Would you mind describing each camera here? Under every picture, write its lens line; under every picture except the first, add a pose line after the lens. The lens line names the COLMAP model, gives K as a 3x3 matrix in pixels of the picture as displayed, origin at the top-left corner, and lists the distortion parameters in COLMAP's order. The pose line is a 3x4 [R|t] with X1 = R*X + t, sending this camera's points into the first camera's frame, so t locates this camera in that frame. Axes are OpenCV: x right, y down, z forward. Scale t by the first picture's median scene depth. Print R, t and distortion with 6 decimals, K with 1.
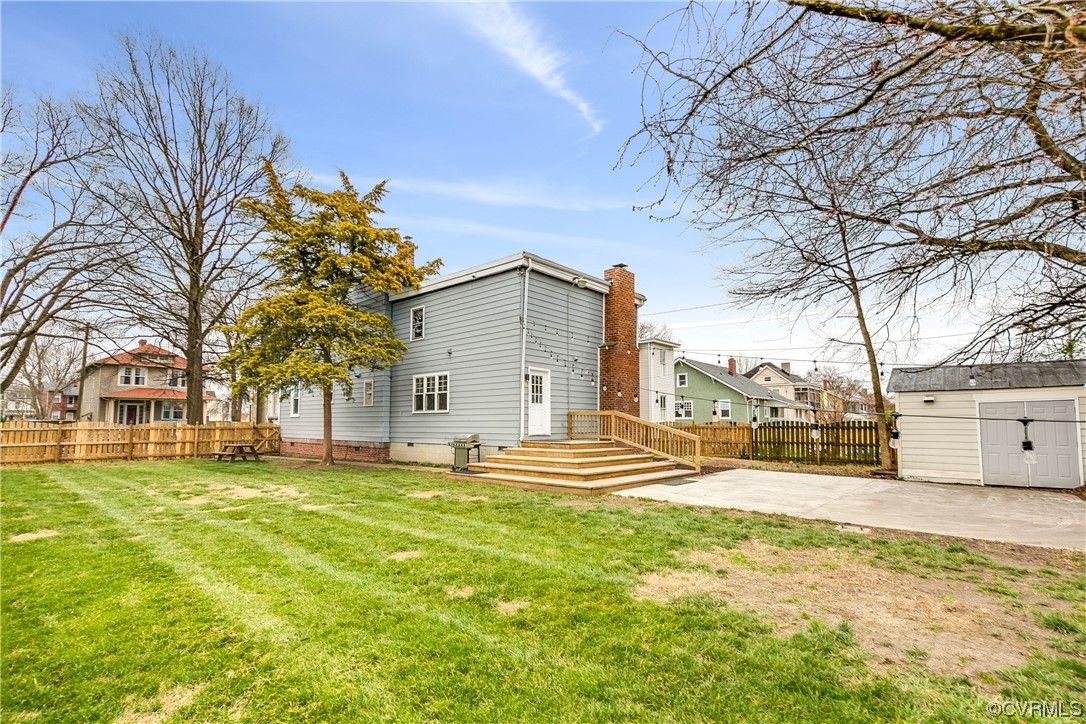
lens RADIAL K [[488.3, 0, 543.6], [0, 488.3, 364.1], [0, 0, 1]] dist [0.000297, -0.002352]
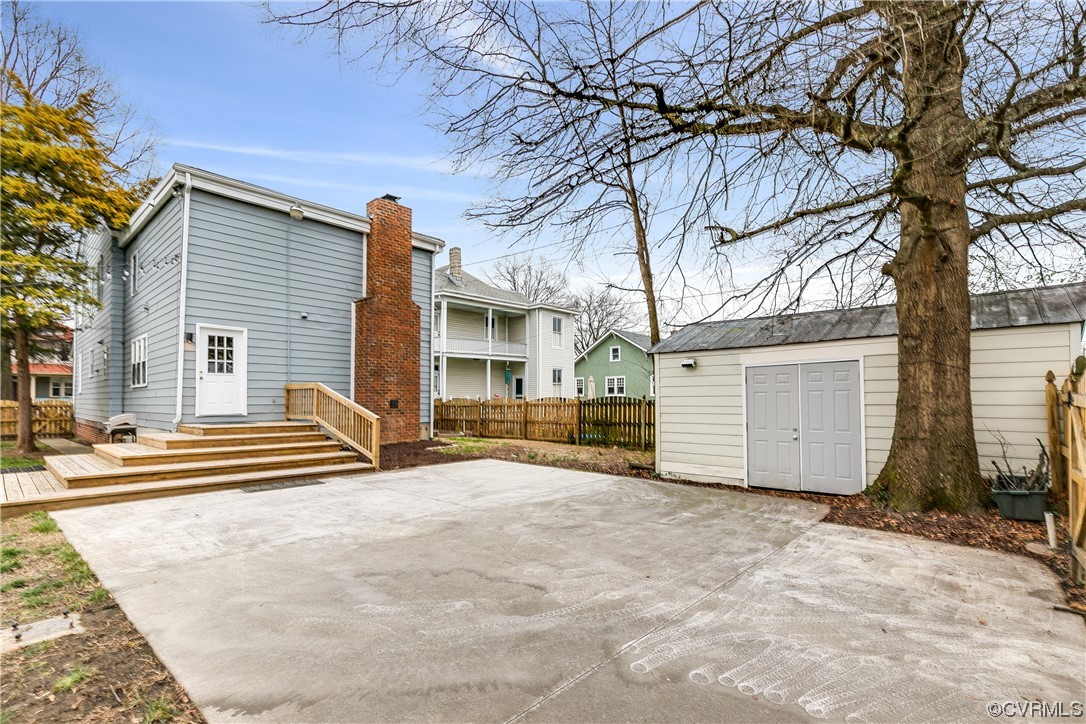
lens RADIAL K [[488.3, 0, 541.9], [0, 488.3, 364.8], [0, 0, 1]] dist [0.000297, -0.002352]
pose [[0.999994, -0.002392, 0.002514, 0.461368], [0.002271, 0.998897, 0.046898, 0.033018], [-0.002623, -0.046892, 0.998897, 0.244923]]
